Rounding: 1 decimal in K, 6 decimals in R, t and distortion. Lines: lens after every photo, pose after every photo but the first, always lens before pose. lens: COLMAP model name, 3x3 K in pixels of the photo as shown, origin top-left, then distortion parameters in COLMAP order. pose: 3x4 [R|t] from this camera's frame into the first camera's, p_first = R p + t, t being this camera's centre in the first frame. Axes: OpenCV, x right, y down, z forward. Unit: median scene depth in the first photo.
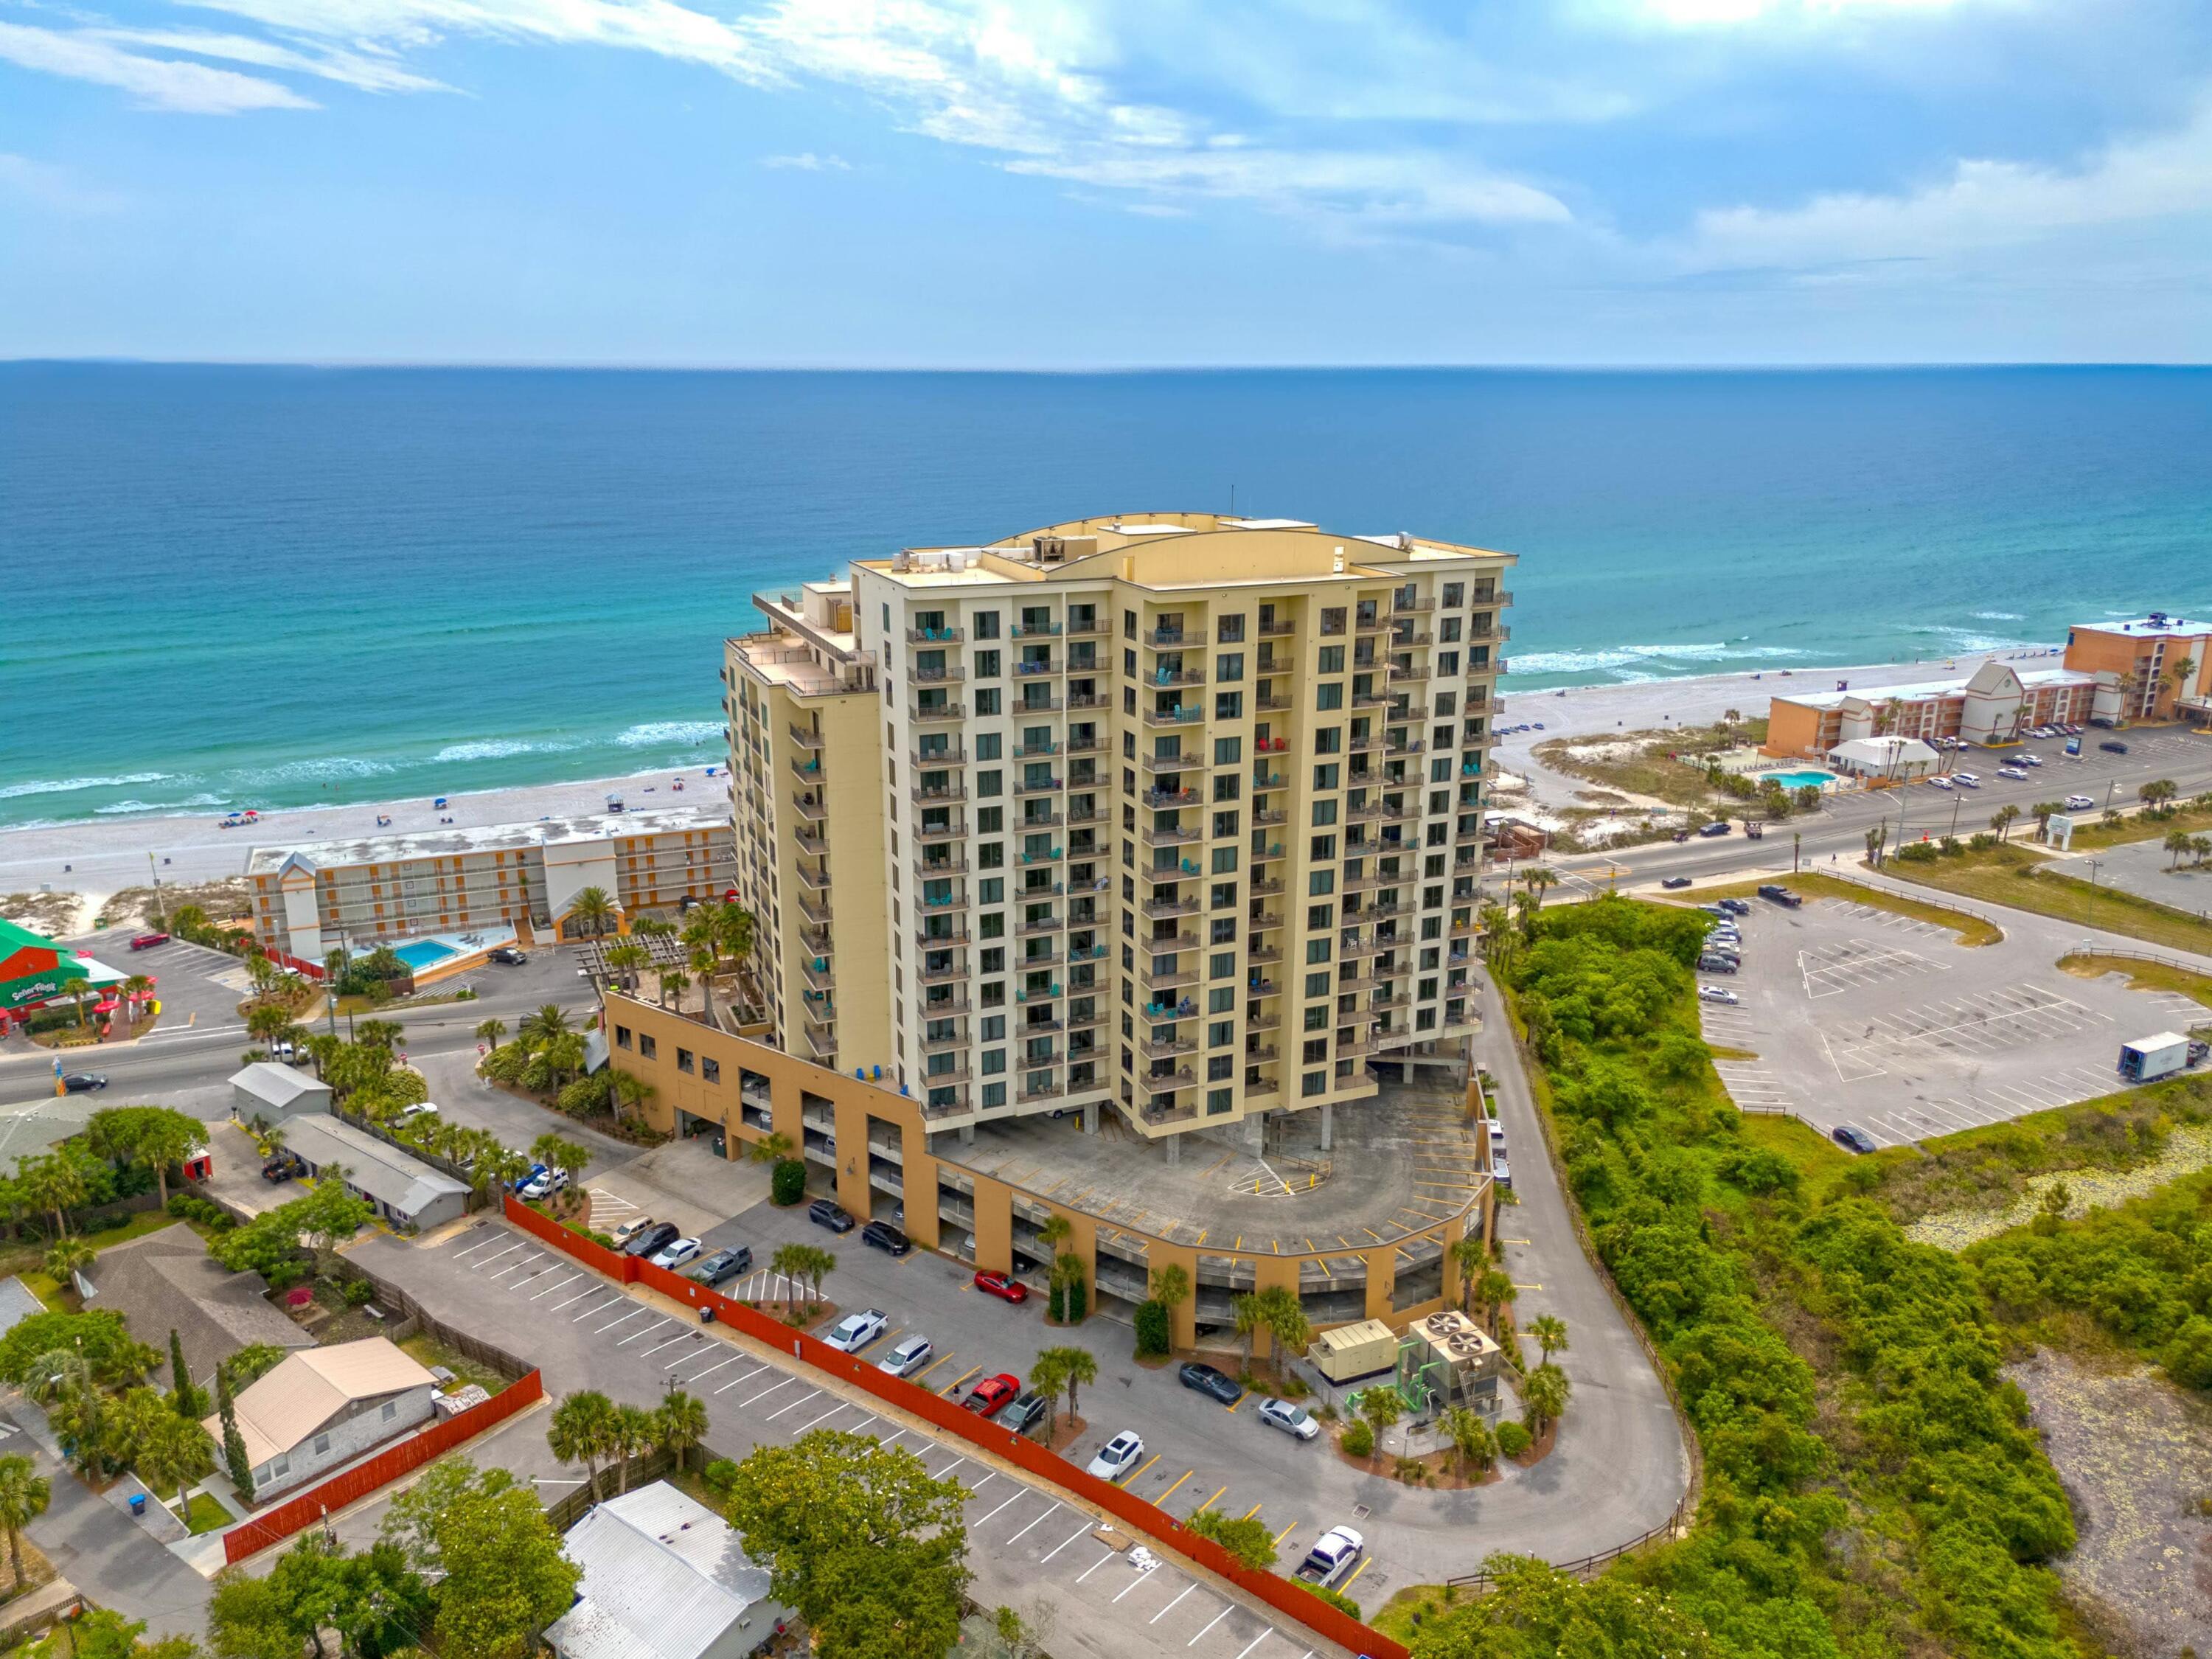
lens RADIAL K [[1650.5, 0, 1103.8], [0, 1650.5, 830.0], [0, 0, 1]] dist [0.043140, -0.025593]
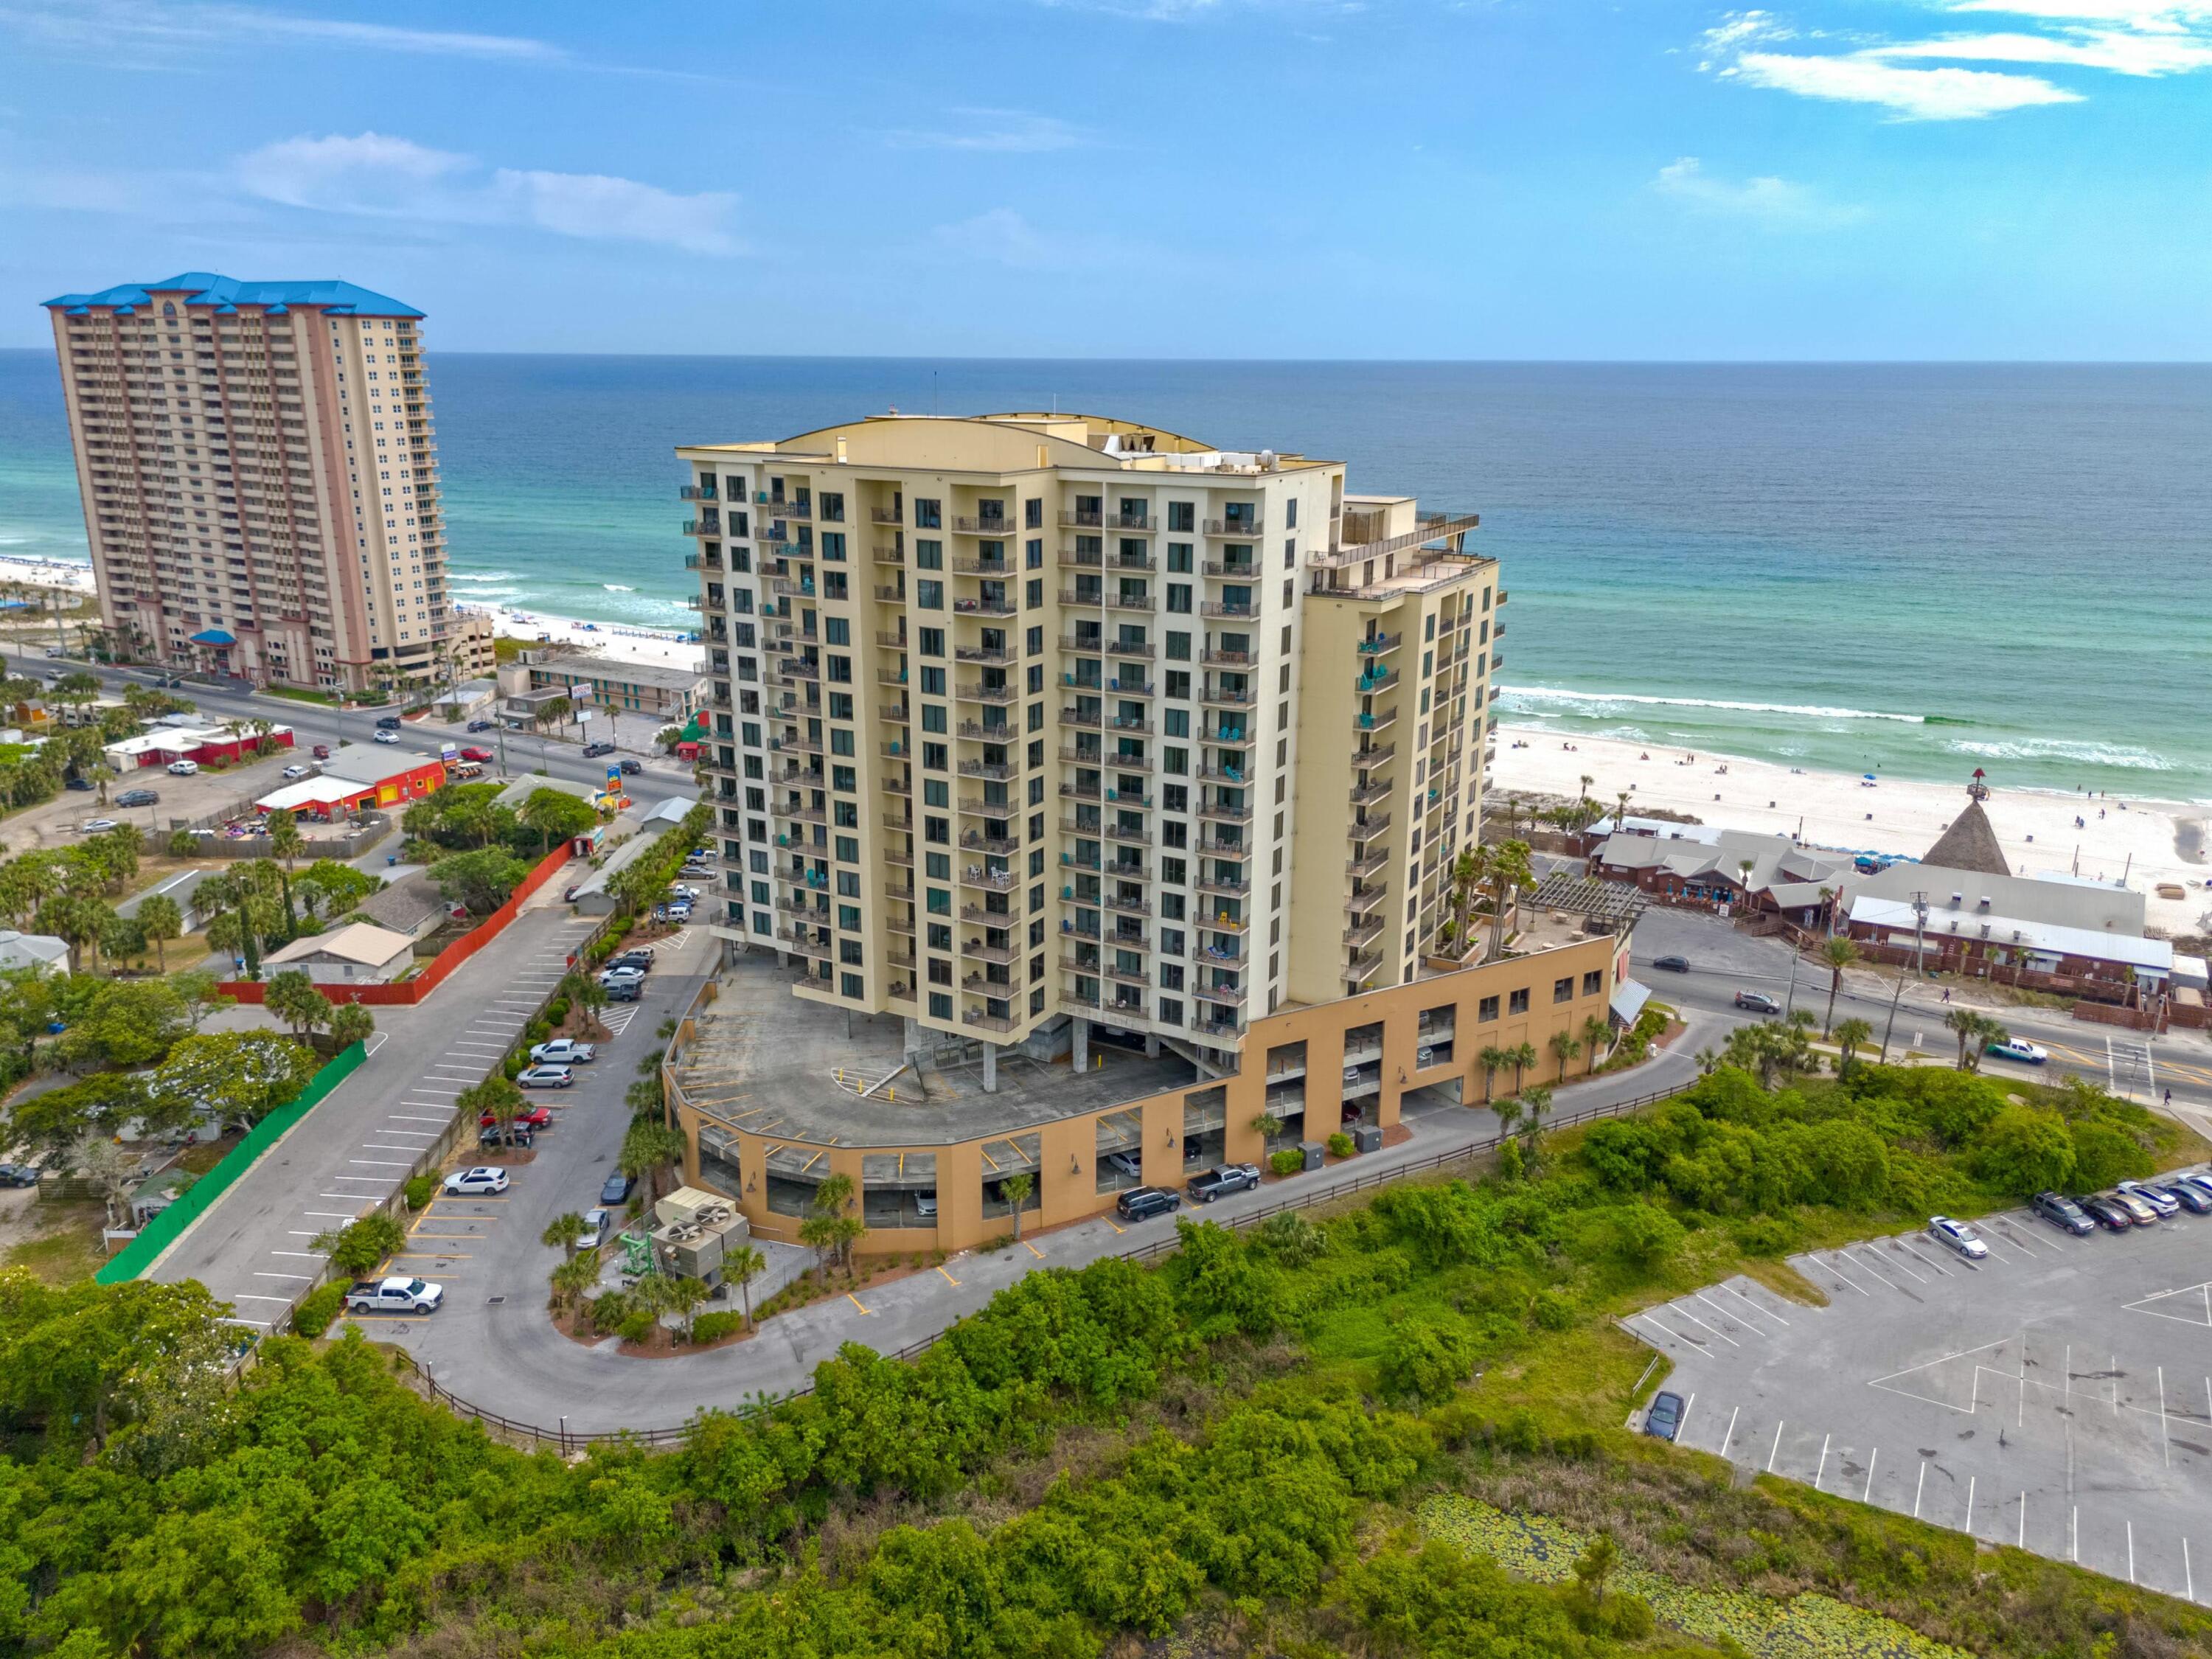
lens RADIAL K [[1650.5, 0, 1103.8], [0, 1650.5, 830.0], [0, 0, 1]] dist [0.043140, -0.025593]
pose [[0.607456, 0.223074, -0.762388, 0.867954], [-0.224749, 0.968808, 0.104397, -0.064749], [0.761896, 0.107929, 0.638644, 0.438547]]
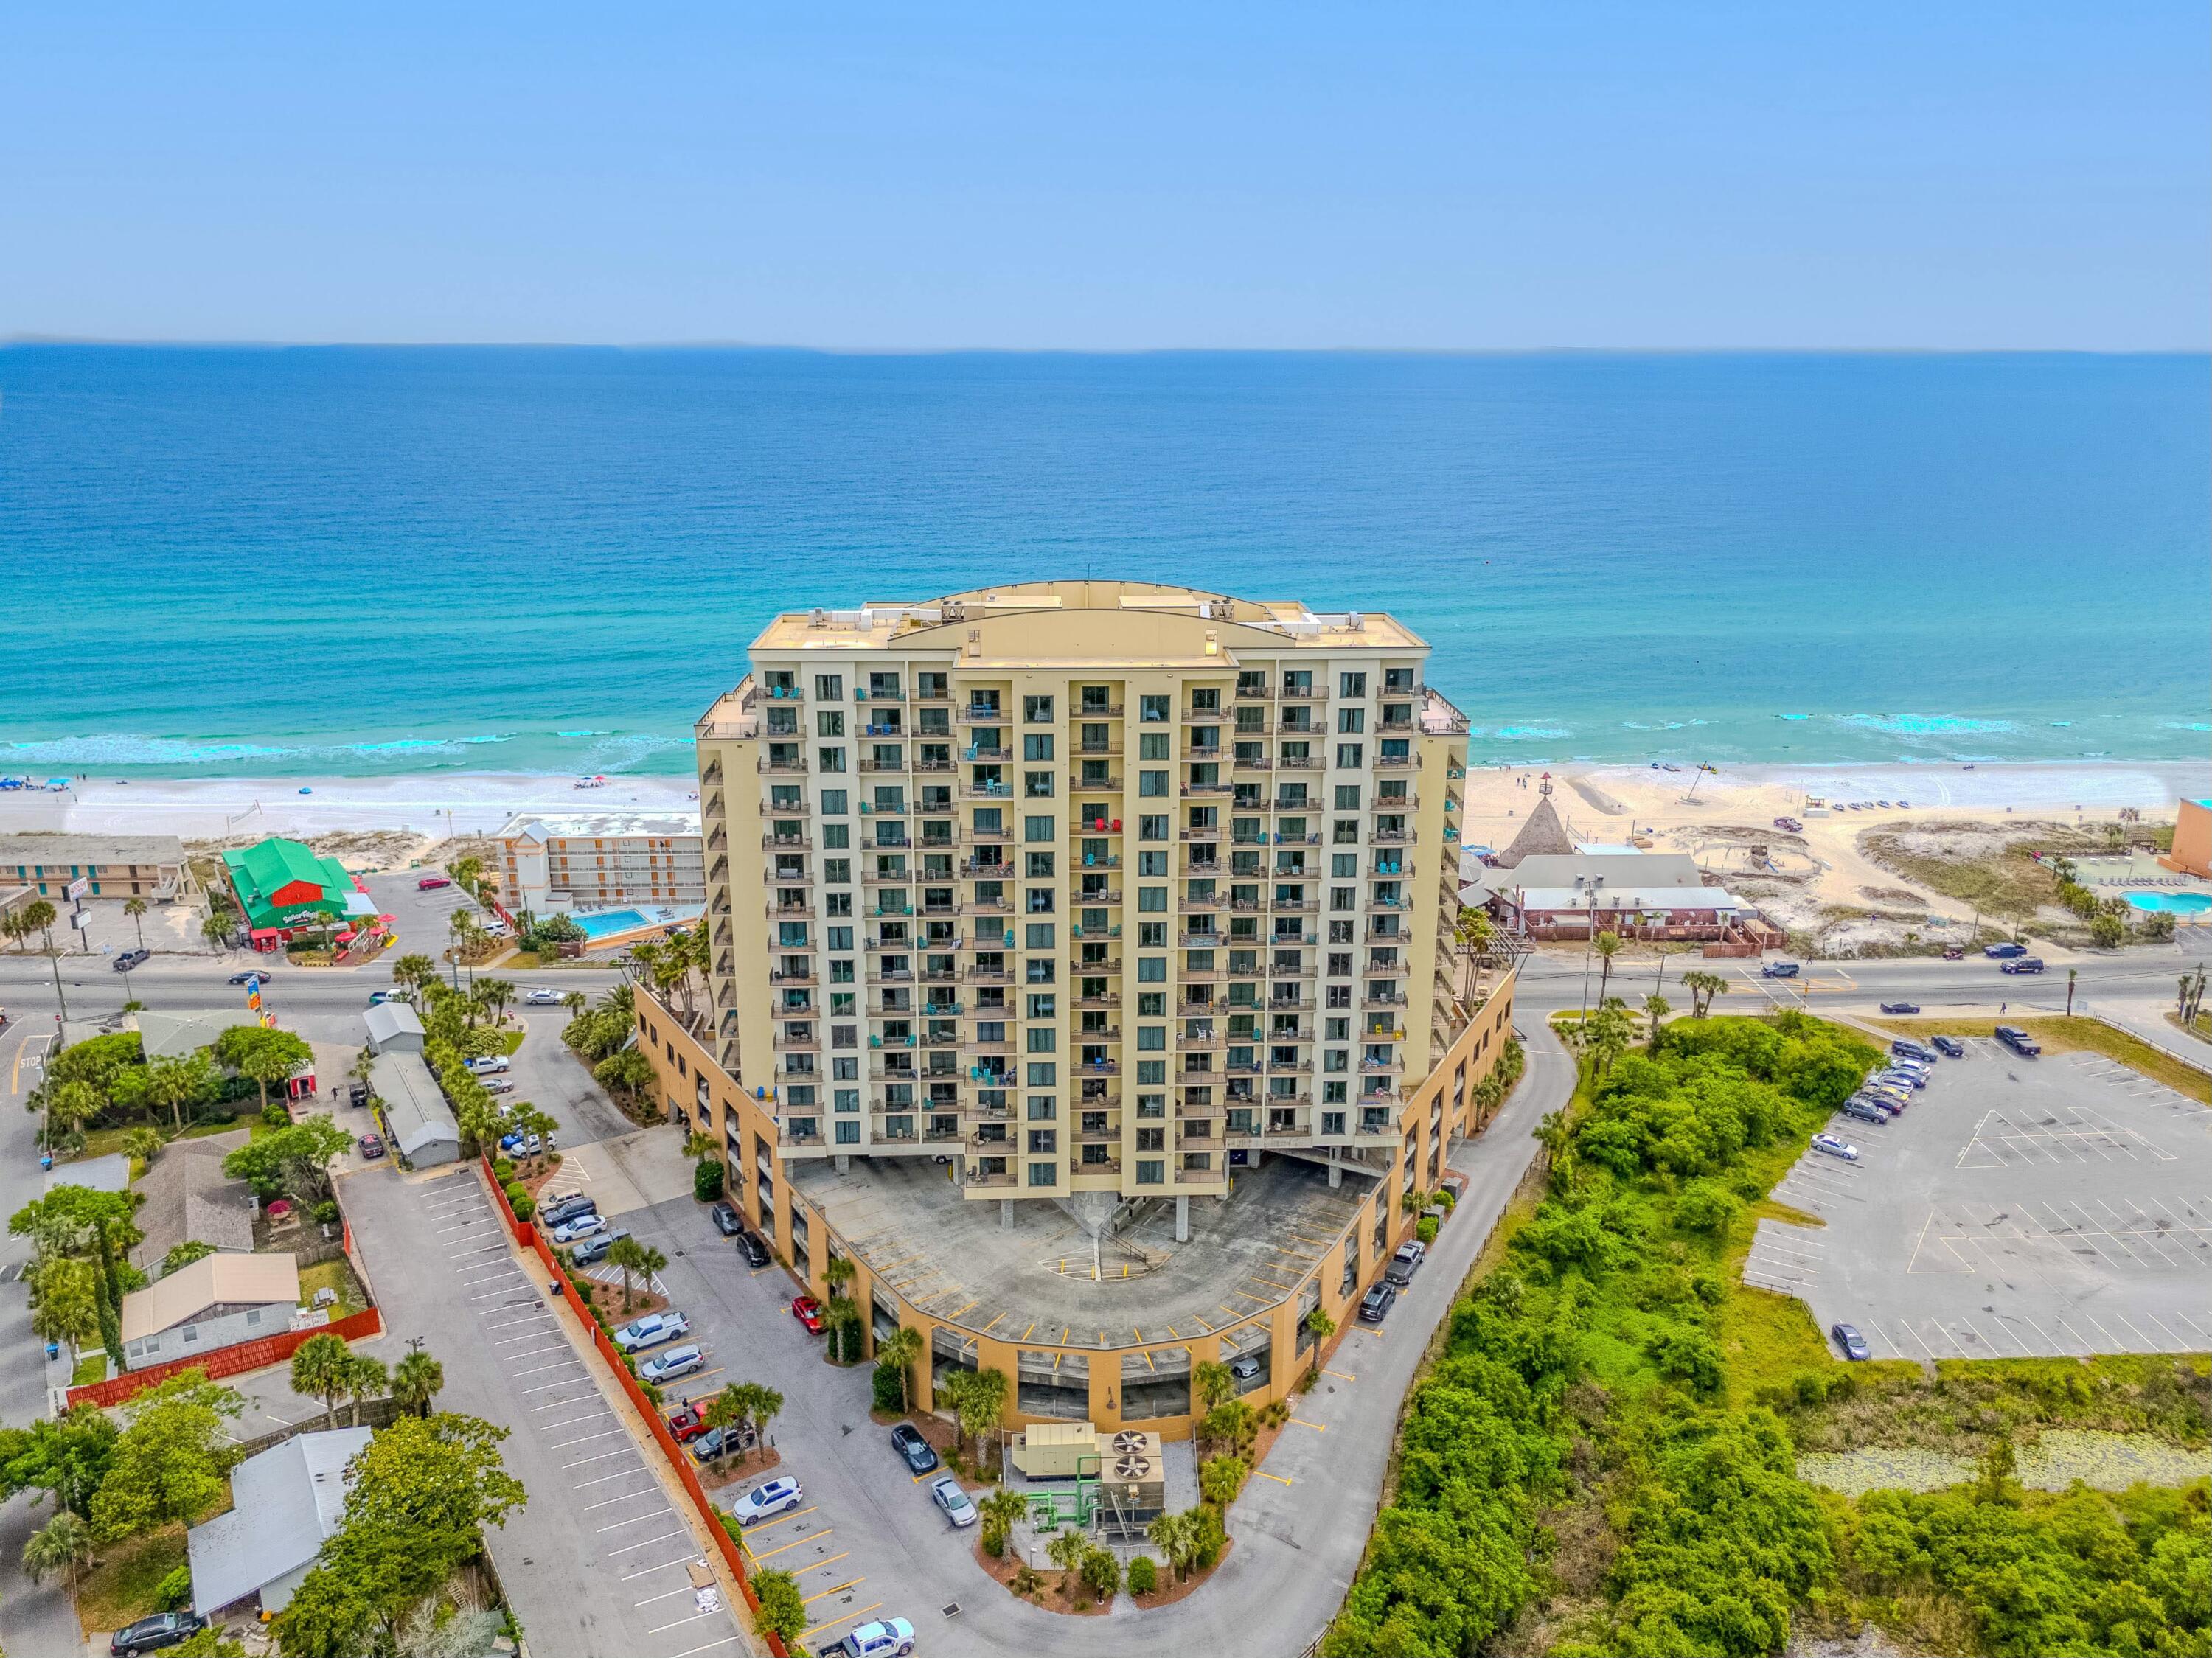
lens RADIAL K [[1672.8, 0, 1110.0], [0, 1672.8, 805.5], [0, 0, 1]] dist [0.028460, -0.003007]
pose [[0.936704, 0.094877, -0.337023, 0.407608], [-0.098178, 0.995142, 0.007277, -0.065708], [0.336076, 0.026272, 0.941468, 0.051841]]
